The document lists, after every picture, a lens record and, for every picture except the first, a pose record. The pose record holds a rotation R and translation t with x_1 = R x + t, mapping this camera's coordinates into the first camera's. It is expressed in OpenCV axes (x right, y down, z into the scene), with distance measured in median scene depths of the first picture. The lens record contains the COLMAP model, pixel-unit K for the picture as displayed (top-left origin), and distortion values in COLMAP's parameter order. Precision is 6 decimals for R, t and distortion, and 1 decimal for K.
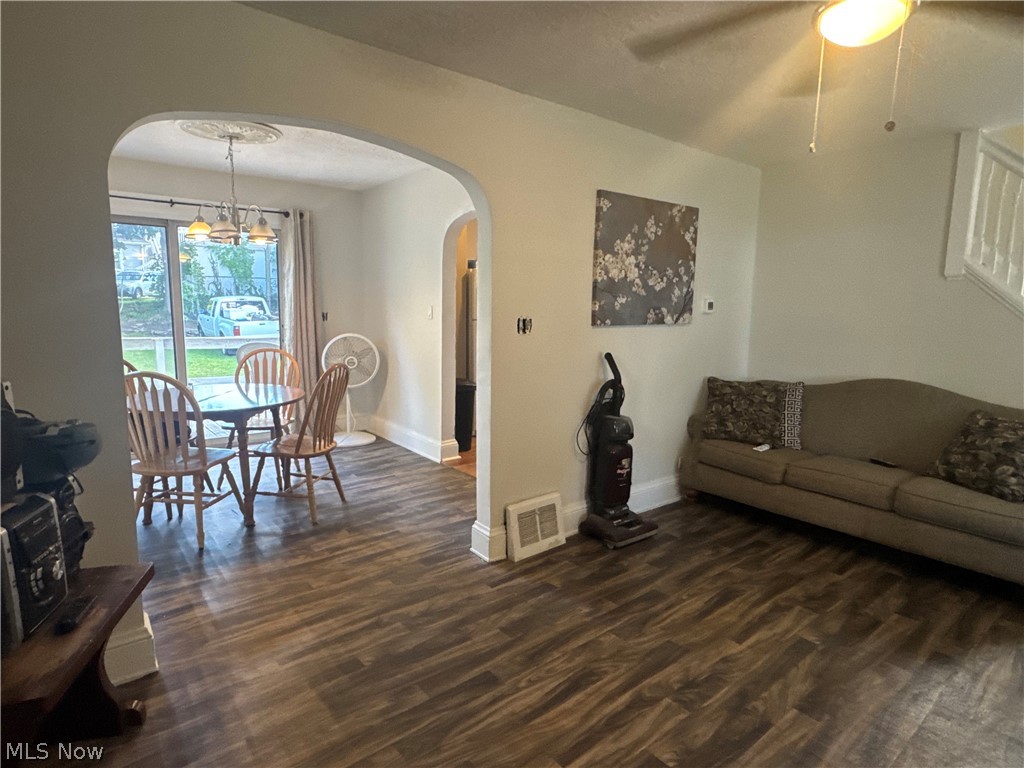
lens RADIAL K [[570.7, 0, 512.0], [0, 570.7, 384.0], [0, 0, 1]] dist [0.001897, 0.001016]
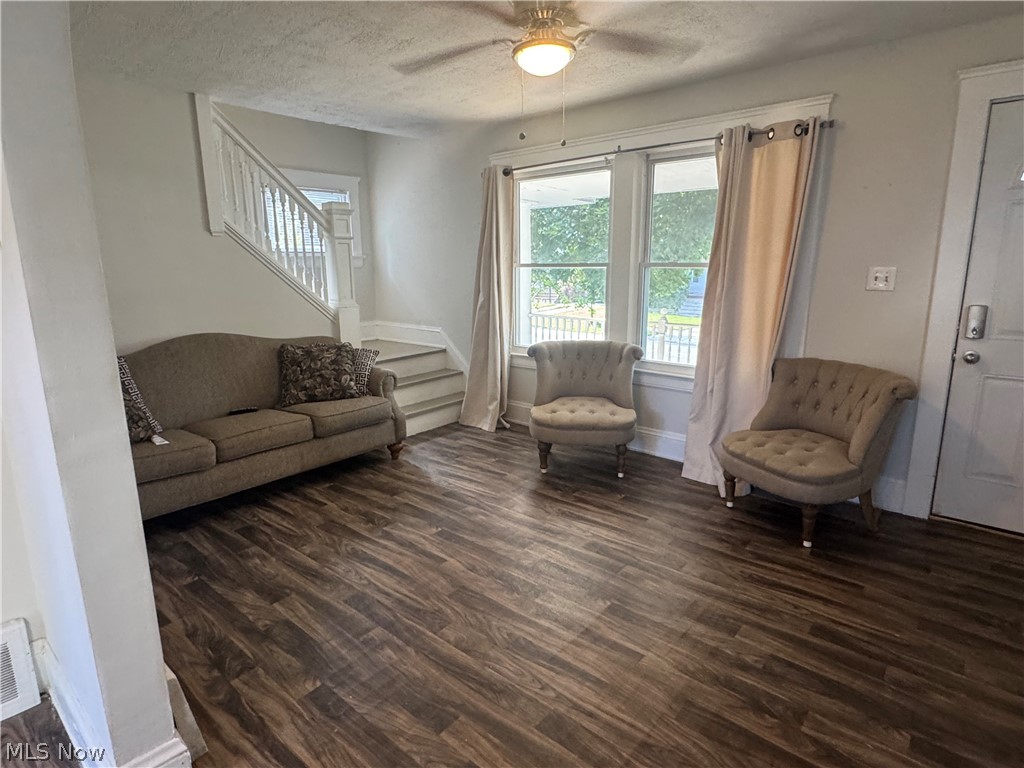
lens RADIAL K [[571.8, 0, 508.9], [0, 571.8, 380.5], [0, 0, 1]] dist [0.002106, -0.000073]
pose [[-0.170653, -0.221483, 0.960116, -0.538282], [0.143655, 0.958405, 0.246622, -0.130473], [-0.974803, 0.180012, -0.131738, 0.807229]]
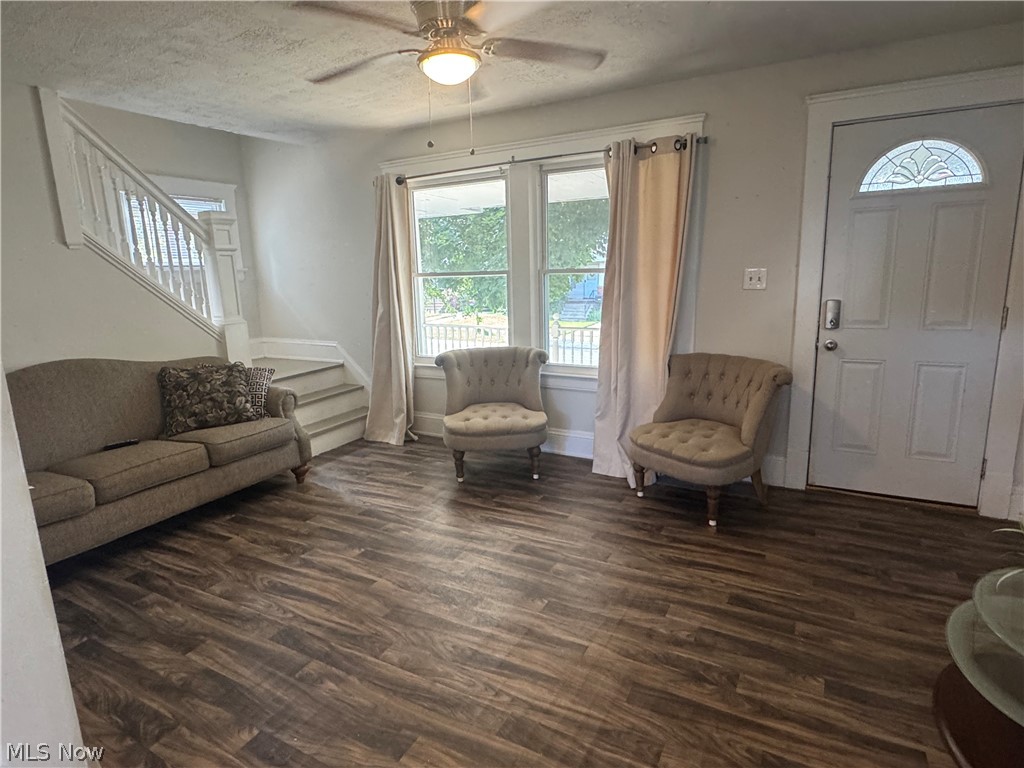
lens RADIAL K [[570.7, 0, 512.0], [0, 570.7, 384.0], [0, 0, 1]] dist [0.001897, 0.001016]
pose [[-0.374075, -0.195172, 0.906629, -0.523362], [0.151402, 0.951637, 0.267330, -0.136406], [-0.914957, 0.237267, -0.326434, 0.861445]]
